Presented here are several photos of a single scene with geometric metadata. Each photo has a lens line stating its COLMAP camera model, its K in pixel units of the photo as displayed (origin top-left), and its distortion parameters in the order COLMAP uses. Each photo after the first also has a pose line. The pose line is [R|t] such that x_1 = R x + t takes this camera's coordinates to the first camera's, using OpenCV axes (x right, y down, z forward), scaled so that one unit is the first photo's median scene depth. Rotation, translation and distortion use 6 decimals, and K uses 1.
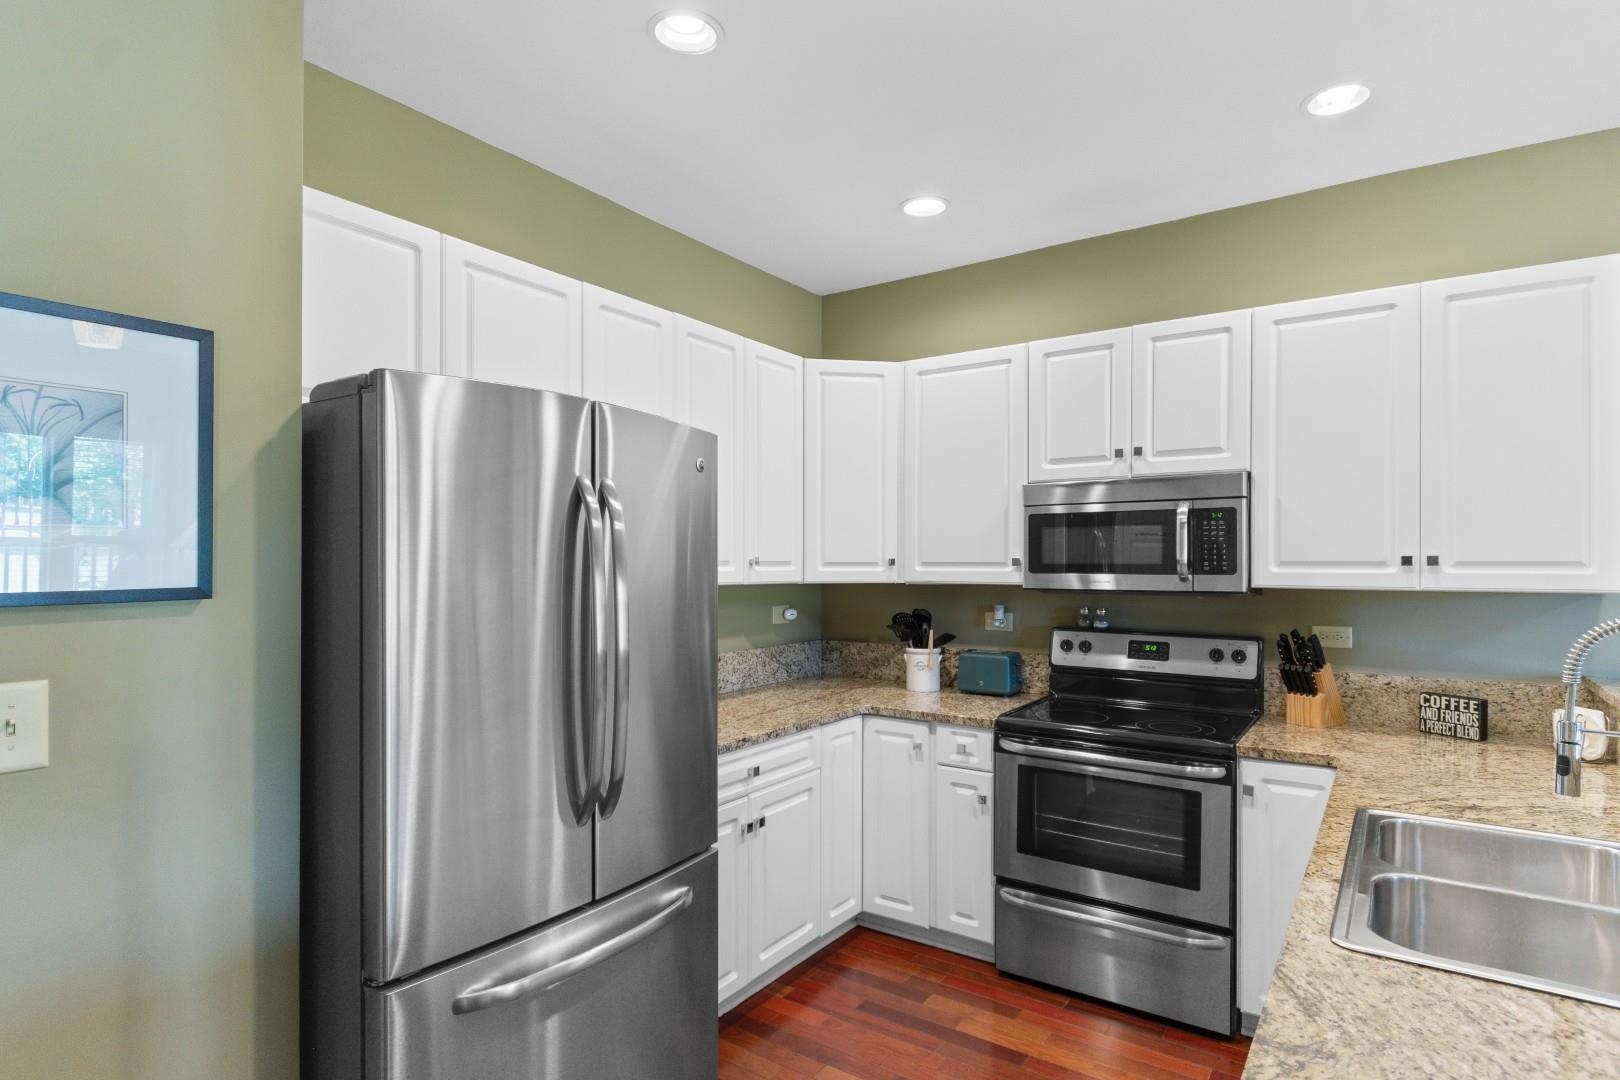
lens RADIAL K [[850.1, 0, 811.8], [0, 850.1, 563.6], [0, 0, 1]] dist [-0.001073, -0.001525]
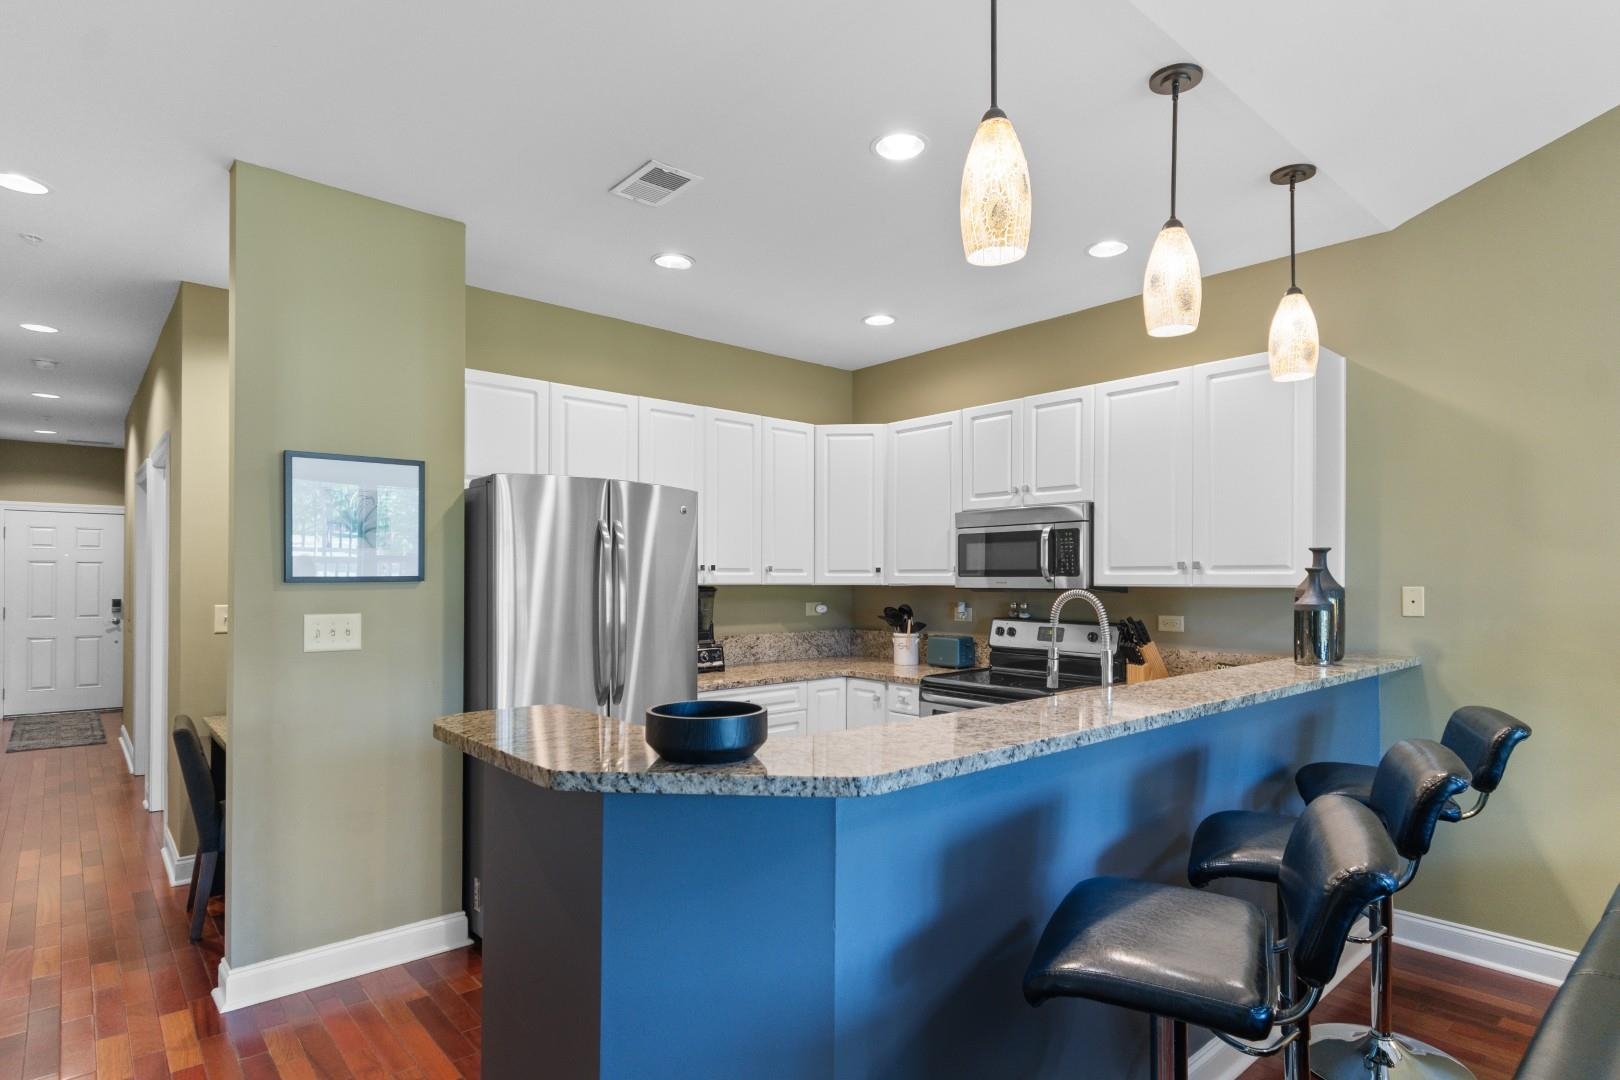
lens RADIAL K [[844.5, 0, 811.2], [0, 844.5, 573.0], [0, 0, 1]] dist [-0.000618, 0.000090]
pose [[0.970498, -0.001745, -0.241104, 0.354051], [-0.000247, 0.999966, -0.008233, 0.016590], [0.241110, 0.008050, 0.970464, -0.393246]]
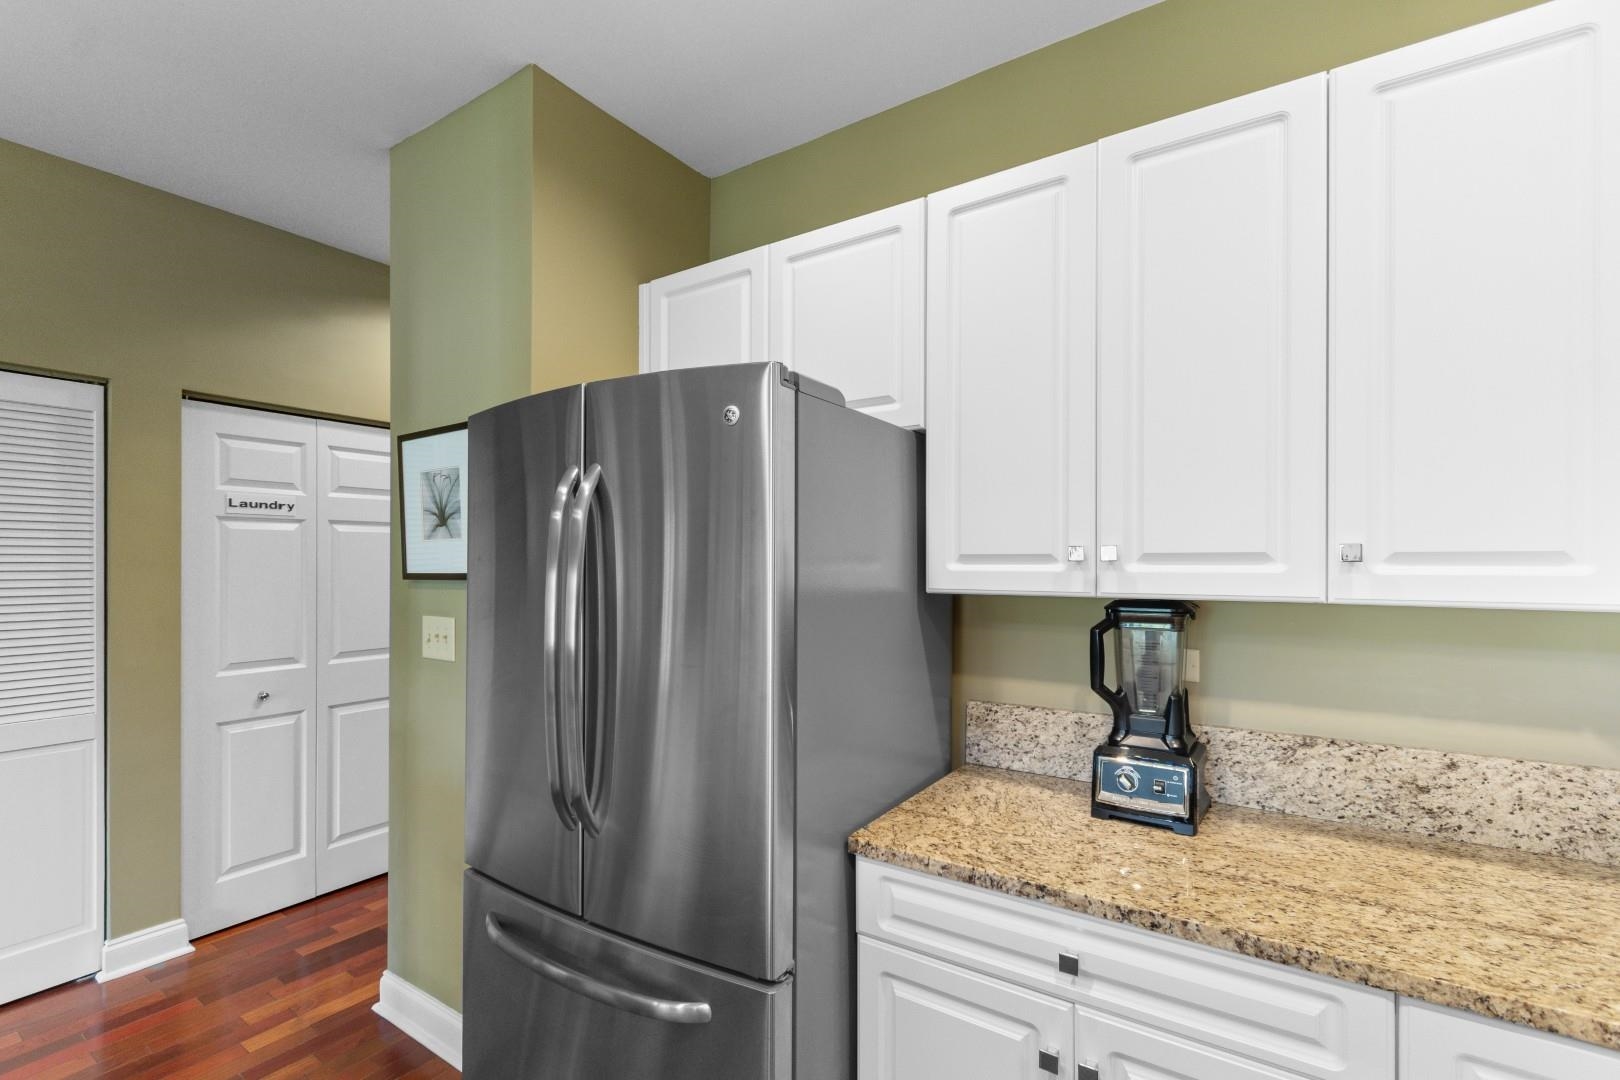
lens RADIAL K [[721.7, 0, 803.2], [0, 721.7, 563.3], [0, 0, 1]] dist [0.001092, -0.000098]
pose [[0.011598, 0.001905, -0.999931, 0.312406], [-0.001586, 0.999997, 0.001886, 0.001889], [0.999931, 0.001564, 0.011601, 0.707887]]
